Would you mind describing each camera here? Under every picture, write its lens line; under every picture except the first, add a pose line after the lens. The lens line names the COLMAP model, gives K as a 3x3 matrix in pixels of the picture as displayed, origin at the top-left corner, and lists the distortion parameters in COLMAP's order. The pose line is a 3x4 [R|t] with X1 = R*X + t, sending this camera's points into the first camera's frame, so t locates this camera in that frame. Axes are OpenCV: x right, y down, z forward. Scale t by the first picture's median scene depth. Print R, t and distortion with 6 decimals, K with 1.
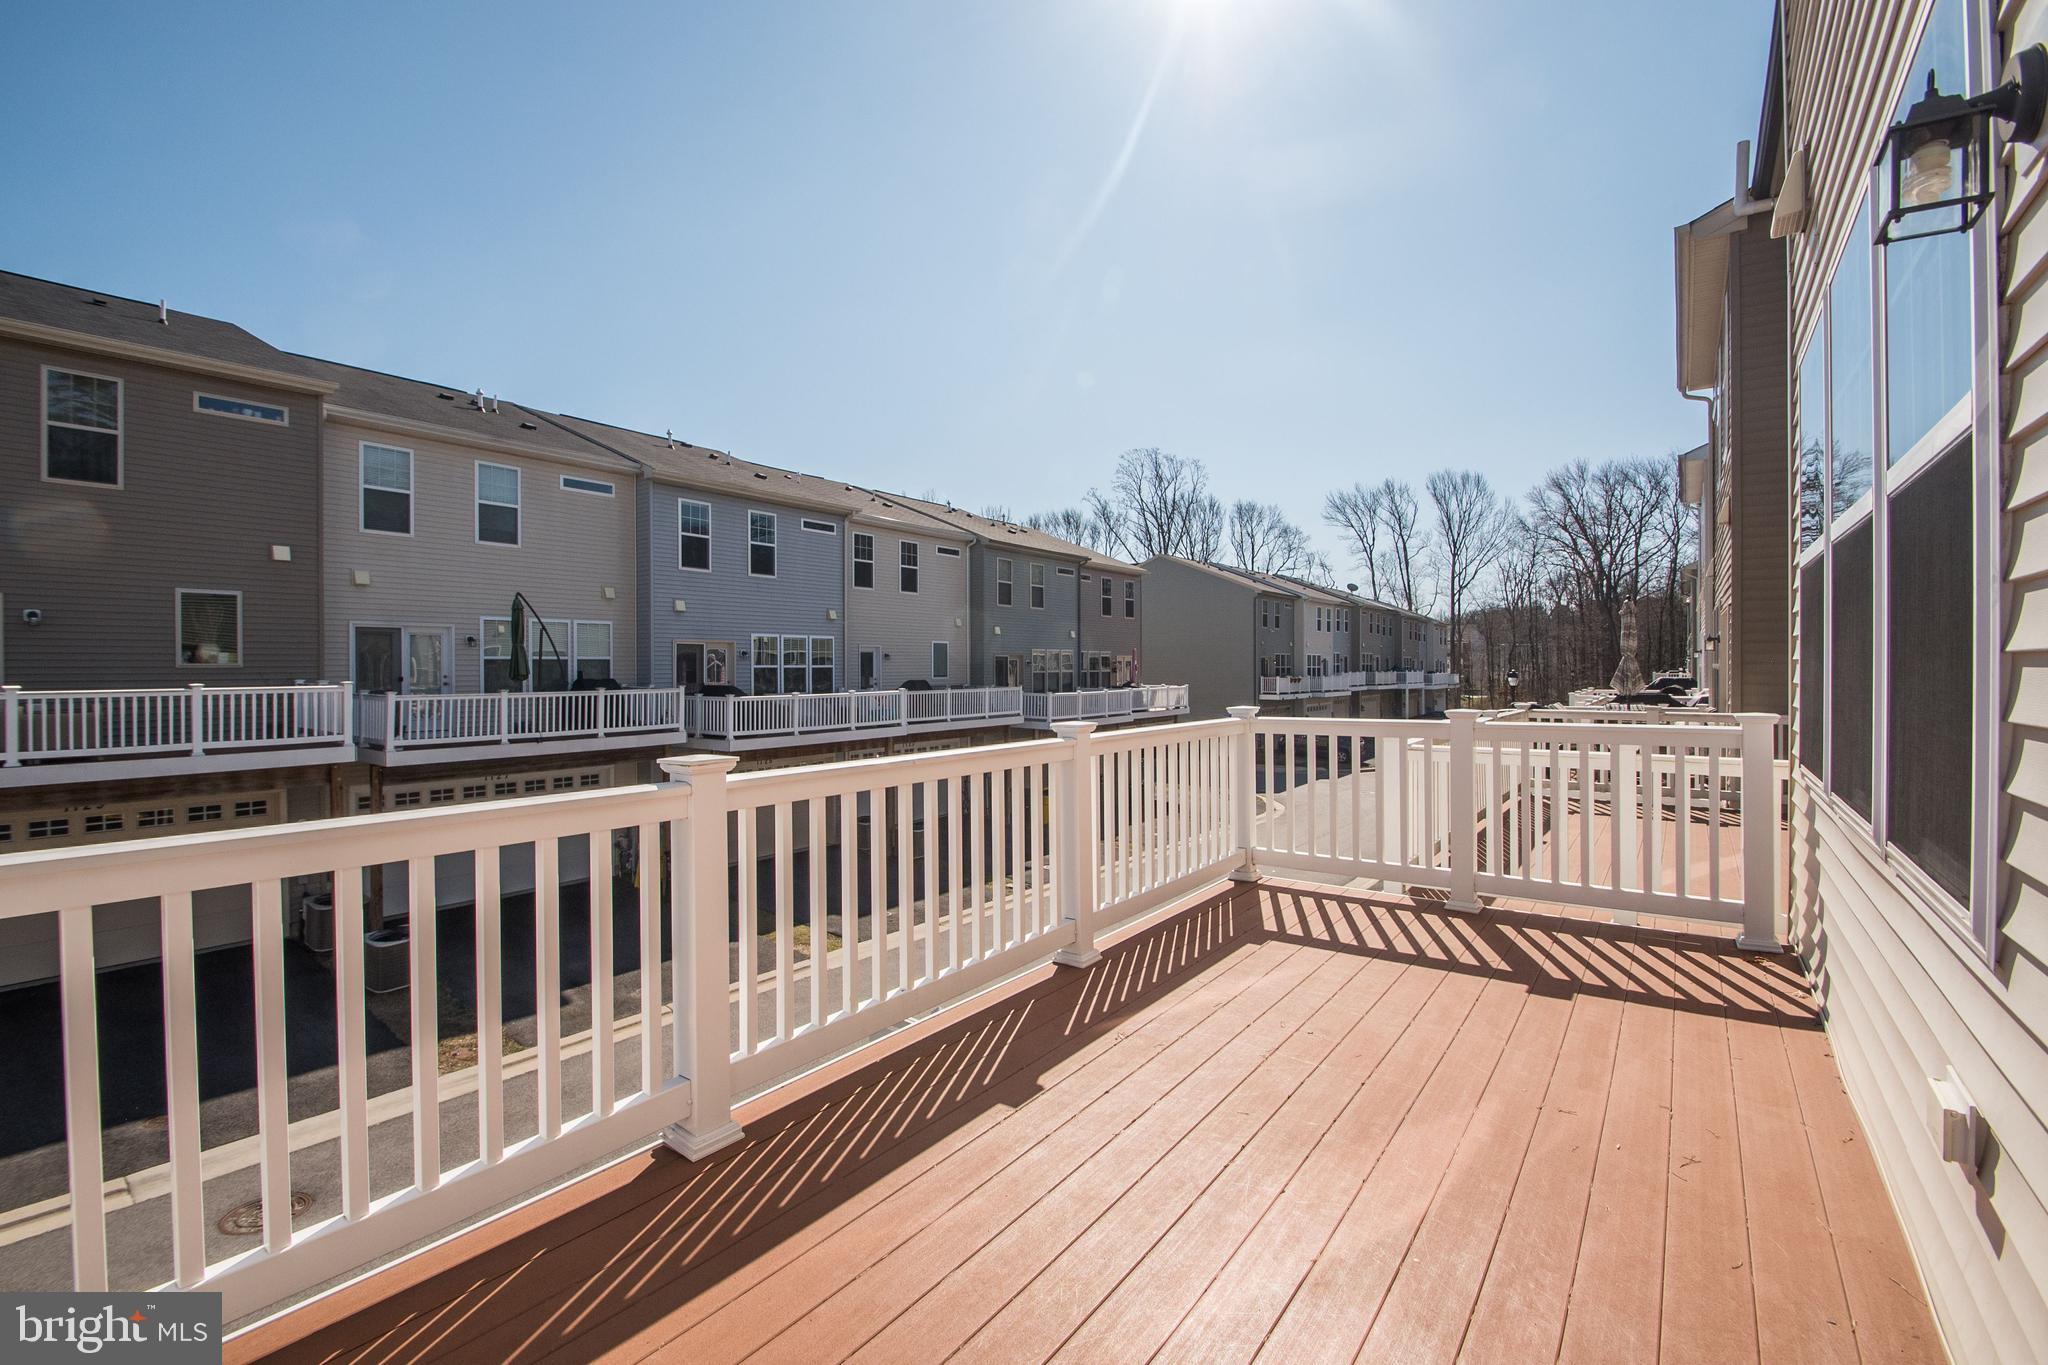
lens RADIAL K [[906.0, 0, 1002.5], [0, 906.0, 671.7], [0, 0, 1]] dist [0.002990, -0.013740]
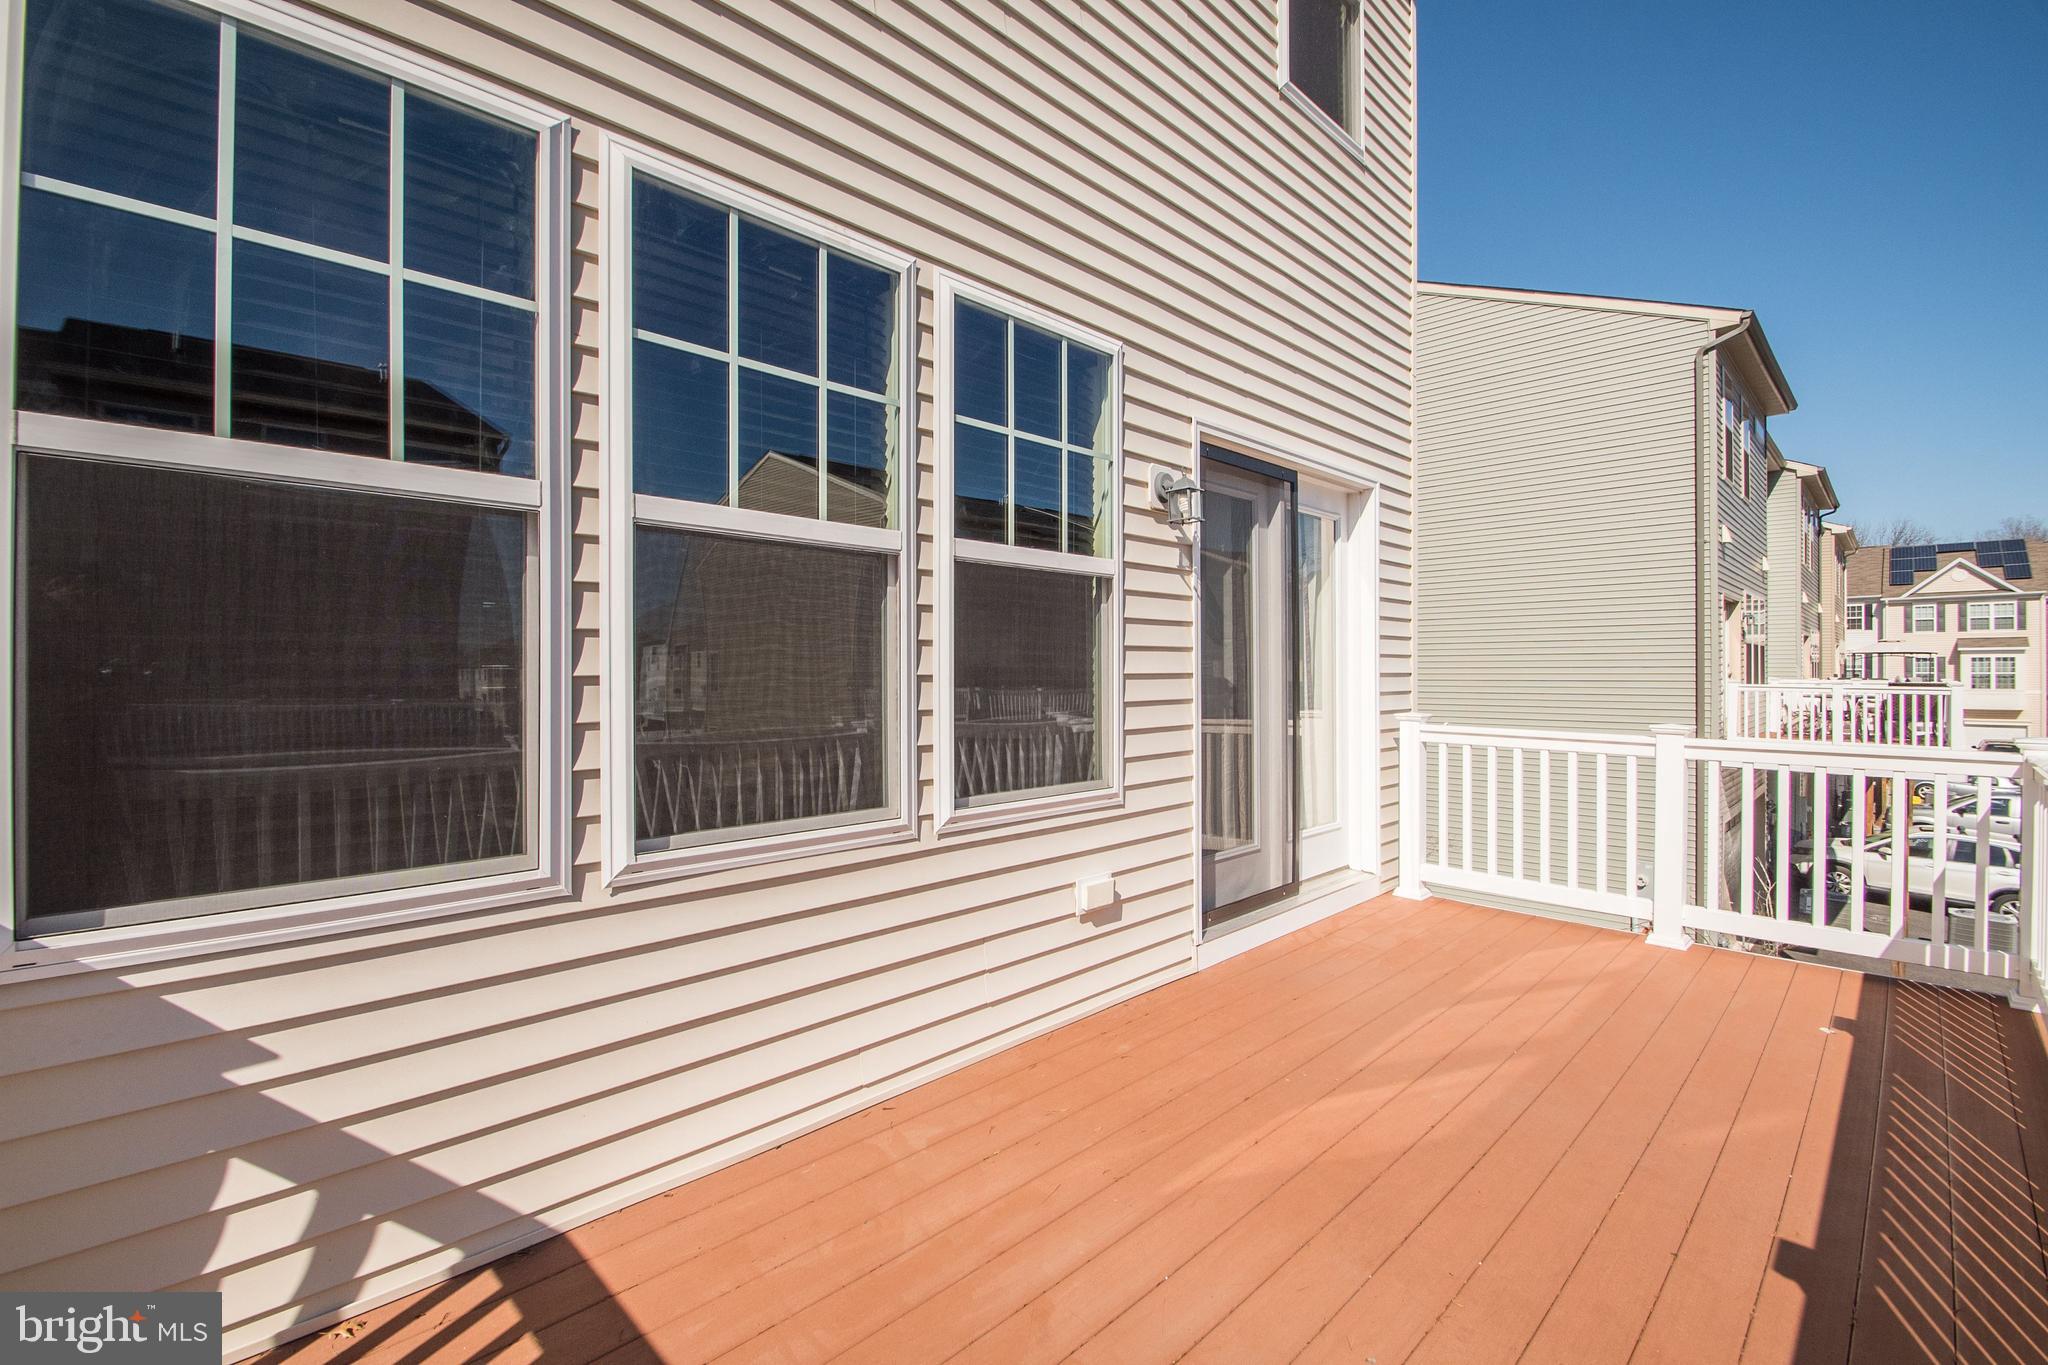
lens RADIAL K [[865.2, 0, 1024.0], [0, 865.2, 682.5], [0, 0, 1]] dist [-0.001043, -0.011843]
pose [[-0.990402, 0.007226, 0.138029, 0.221515], [0.008846, 0.999899, 0.011129, -0.005472], [-0.137934, 0.012243, -0.990366, 0.719231]]
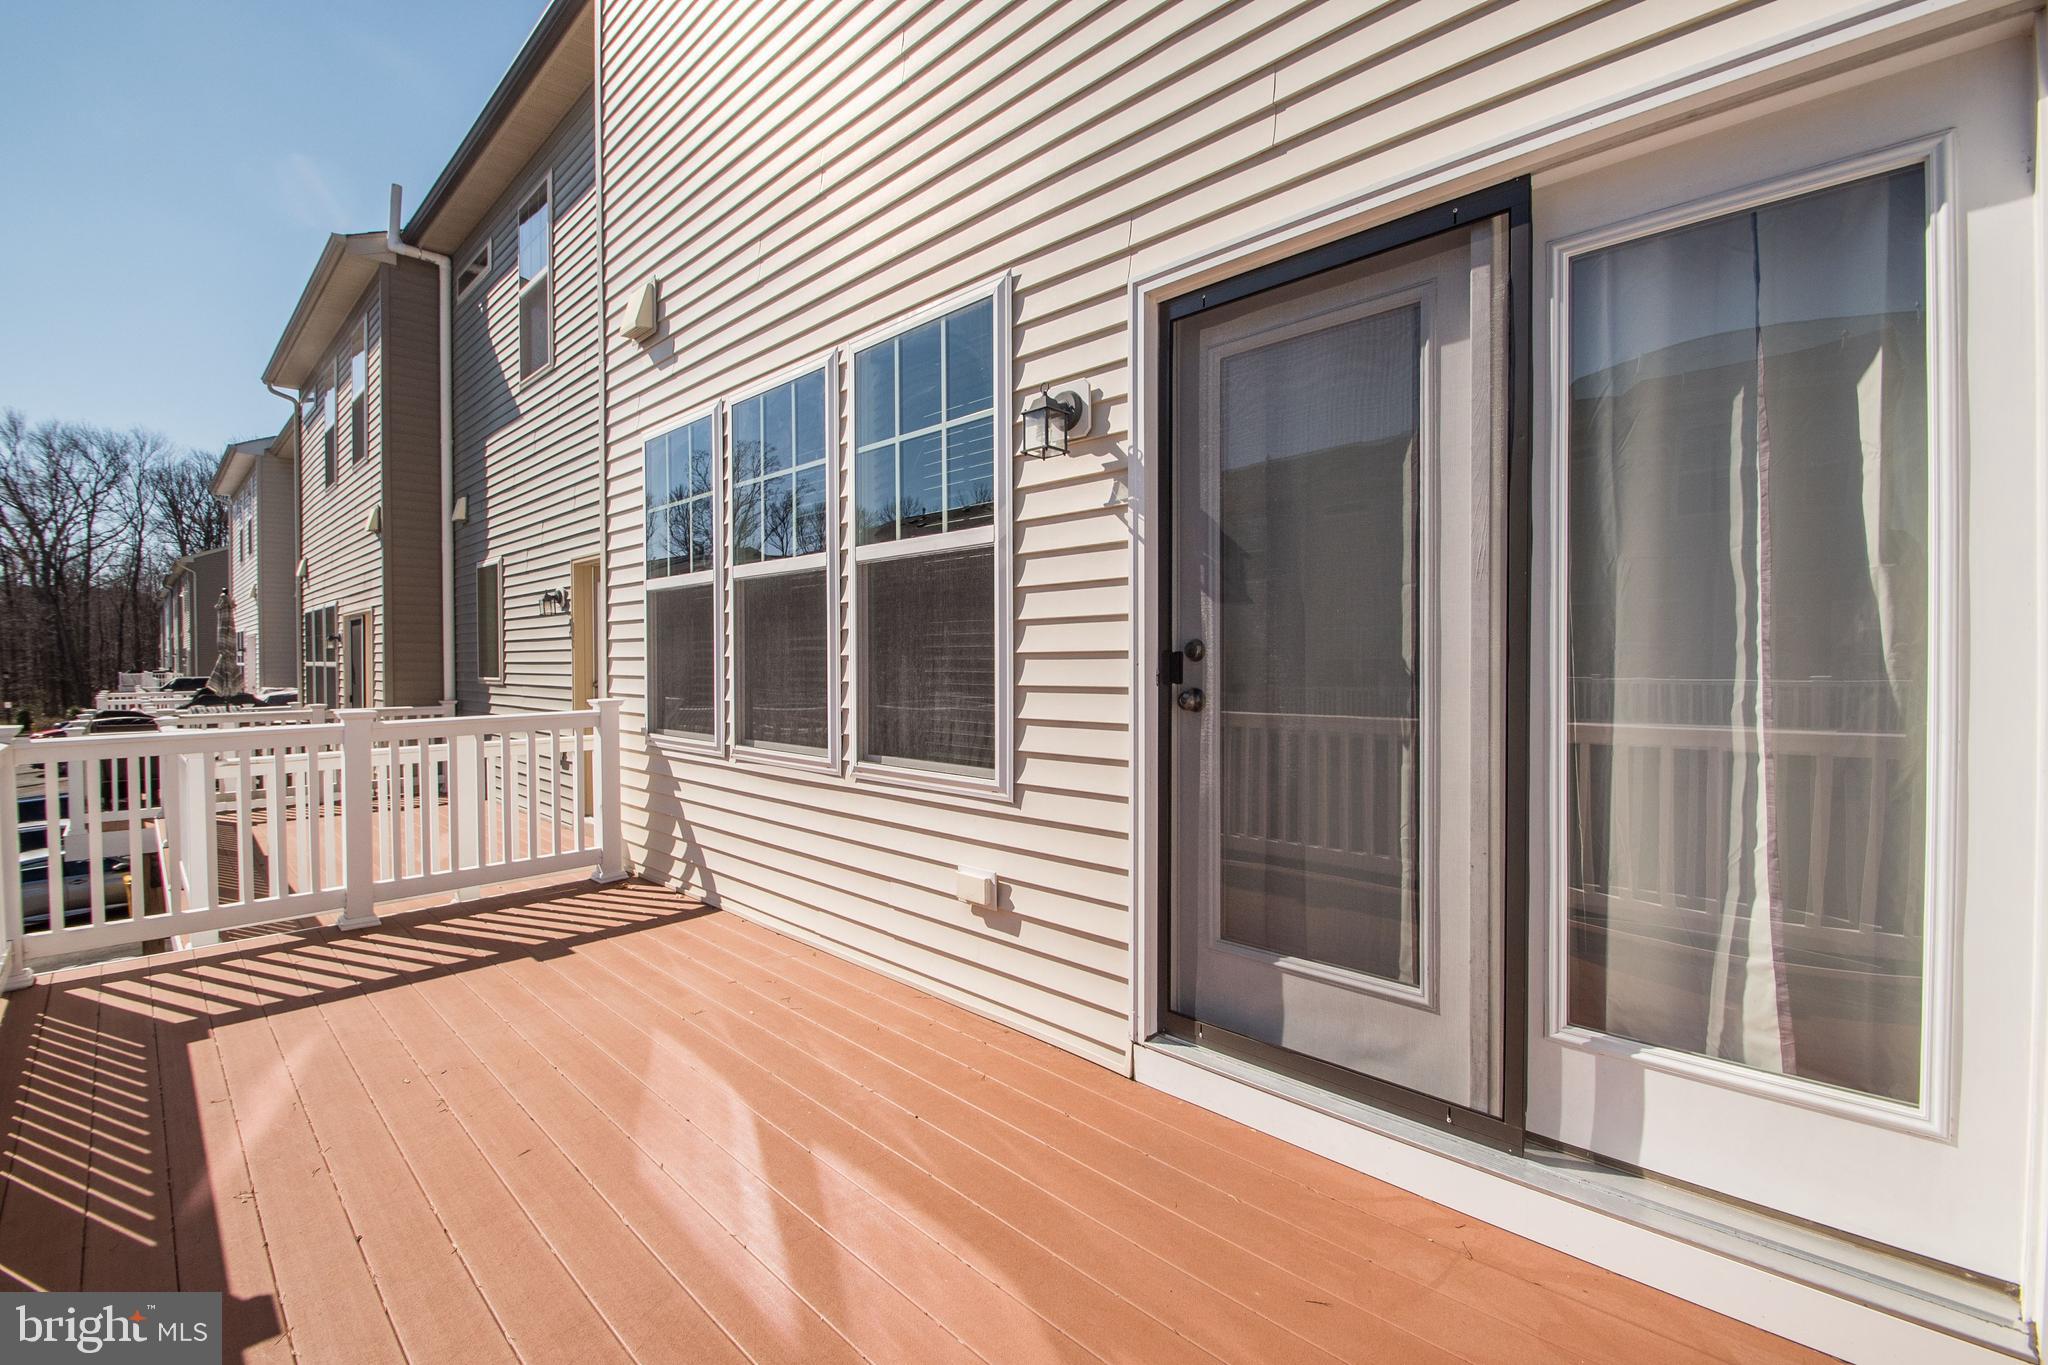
lens RADIAL K [[906.0, 0, 1002.5], [0, 906.0, 671.7], [0, 0, 1]] dist [0.002990, -0.013740]
pose [[0.138792, -0.014988, 0.990208, -0.220452], [0.013188, 0.999825, 0.013285, -0.001247], [-0.990234, 0.011215, 0.138965, 0.152429]]
